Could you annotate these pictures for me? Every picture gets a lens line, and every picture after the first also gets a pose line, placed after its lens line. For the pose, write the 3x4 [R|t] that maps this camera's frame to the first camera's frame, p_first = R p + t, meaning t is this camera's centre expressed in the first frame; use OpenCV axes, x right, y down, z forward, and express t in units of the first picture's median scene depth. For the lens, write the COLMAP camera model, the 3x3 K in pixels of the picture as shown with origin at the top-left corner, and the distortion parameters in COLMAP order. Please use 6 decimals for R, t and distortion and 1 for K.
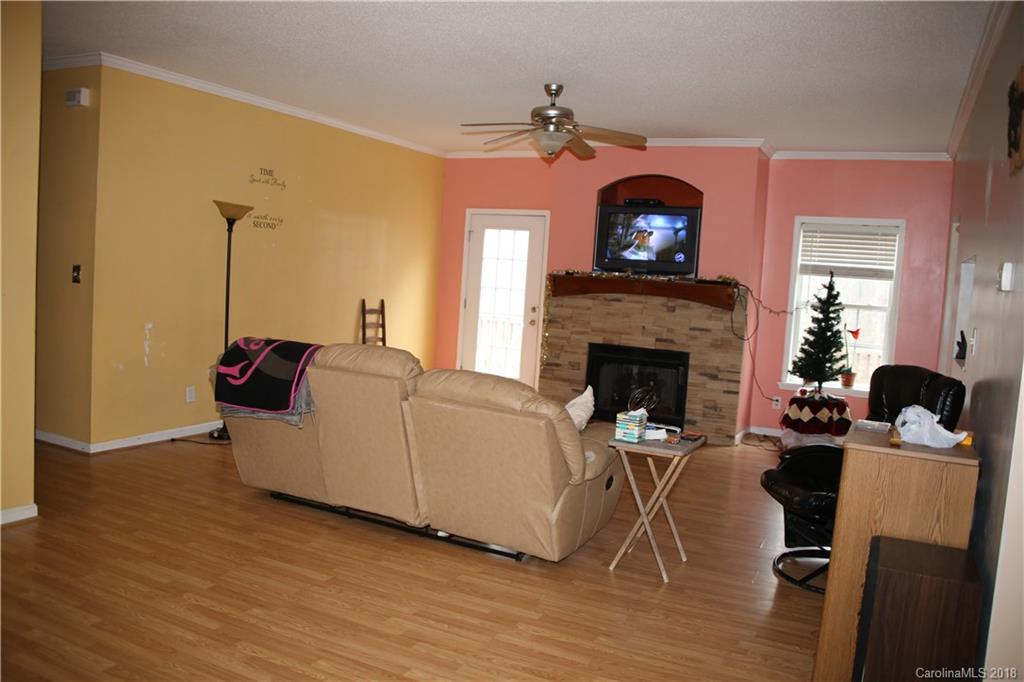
lens RADIAL K [[831.5, 0, 512.0], [0, 831.5, 341.0], [0, 0, 1]] dist [-0.182007, 0.147762]
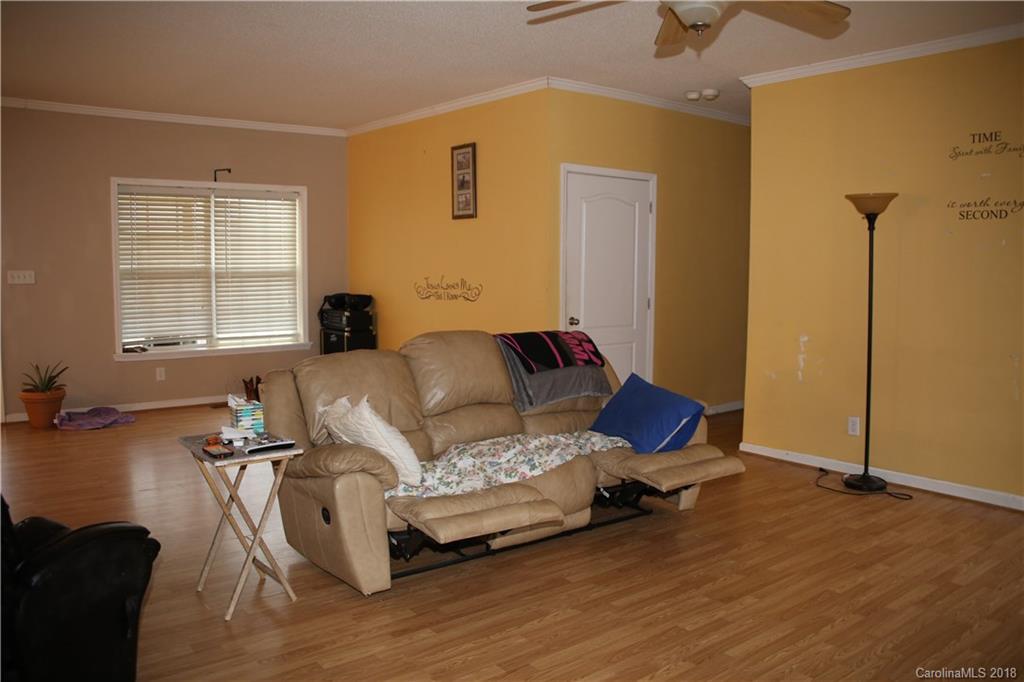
lens RADIAL K [[831.5, 0, 512.0], [0, 831.5, 341.0], [0, 0, 1]] dist [-0.182007, 0.147762]
pose [[-0.460424, 0.020121, -0.887471, 0.757907], [-0.107258, 0.991158, 0.078118, -0.073731], [0.881195, 0.131155, -0.454195, 1.548295]]
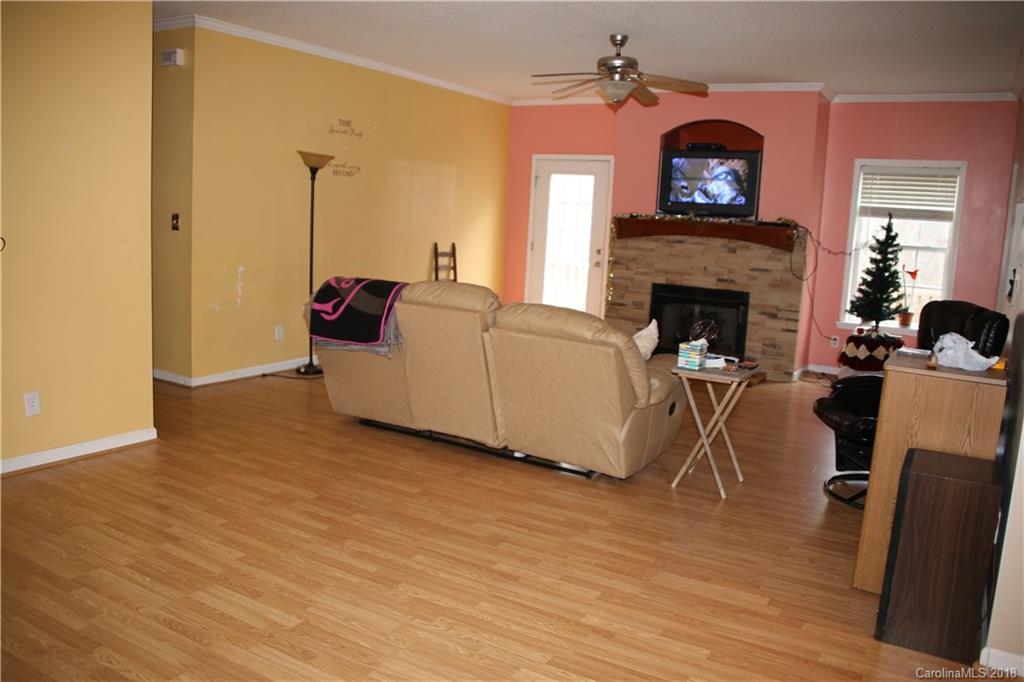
lens RADIAL K [[831.5, 0, 512.0], [0, 831.5, 341.0], [0, 0, 1]] dist [-0.182007, 0.147762]
pose [[0.997290, -0.000926, -0.073570, -0.012044], [0.005726, 0.997865, 0.065064, 0.011385], [0.073353, -0.065309, 0.995165, -0.088712]]
